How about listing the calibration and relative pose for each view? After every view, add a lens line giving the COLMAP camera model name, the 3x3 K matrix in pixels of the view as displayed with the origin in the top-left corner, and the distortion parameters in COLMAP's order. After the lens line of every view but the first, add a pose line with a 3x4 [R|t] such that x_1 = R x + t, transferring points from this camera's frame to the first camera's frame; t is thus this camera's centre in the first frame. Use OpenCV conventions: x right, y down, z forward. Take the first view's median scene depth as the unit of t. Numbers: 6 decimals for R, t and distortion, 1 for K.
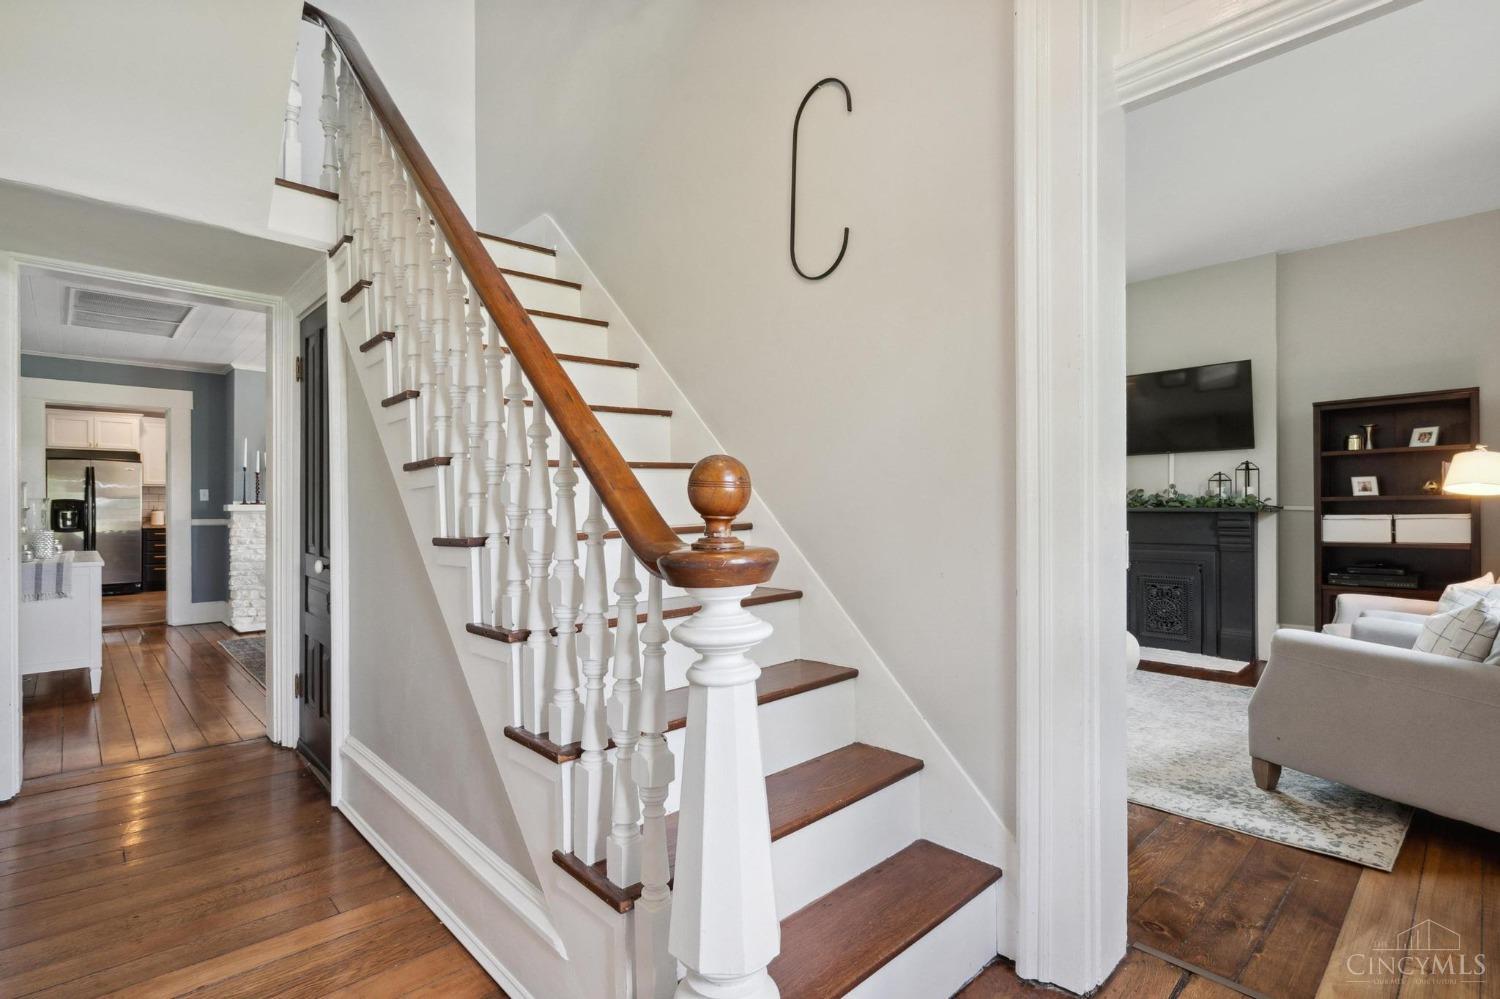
lens RADIAL K [[684.3, 0, 740.6], [0, 684.3, 506.0], [0, 0, 1]] dist [0.004656, 0.000935]
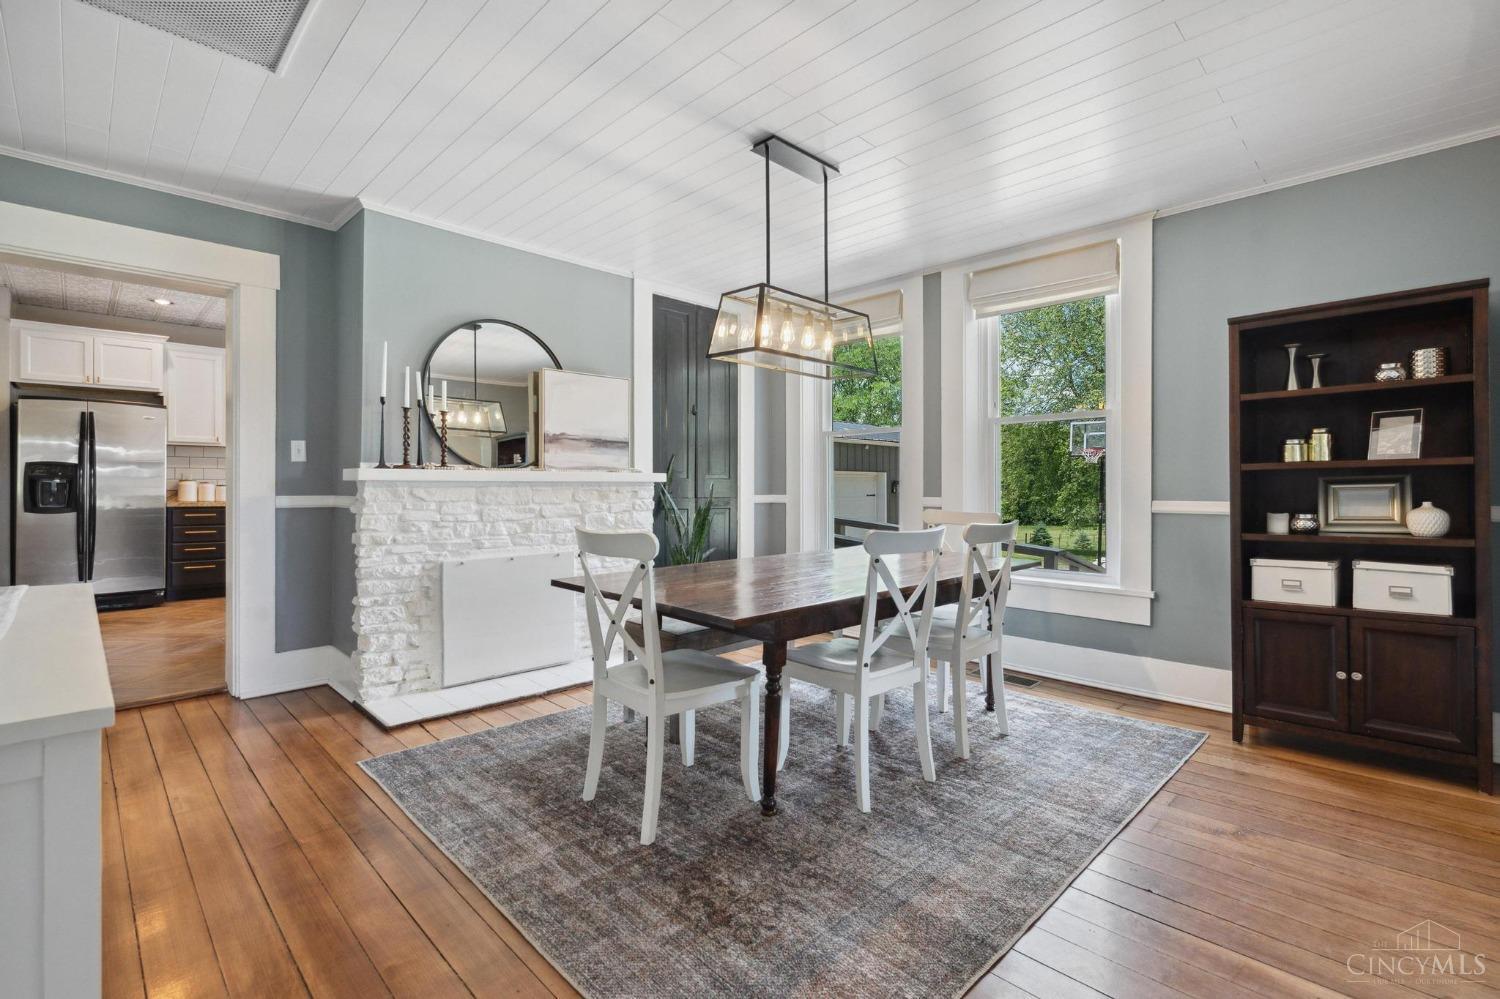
lens RADIAL K [[684.3, 0, 759.8], [0, 684.3, 490.2], [0, 0, 1]] dist [0.004656, 0.000935]
pose [[0.999830, 0.012482, 0.013587, -0.431641], [-0.012555, 0.999907, 0.005266, 0.007719], [-0.013520, -0.005435, 0.999894, 0.462464]]
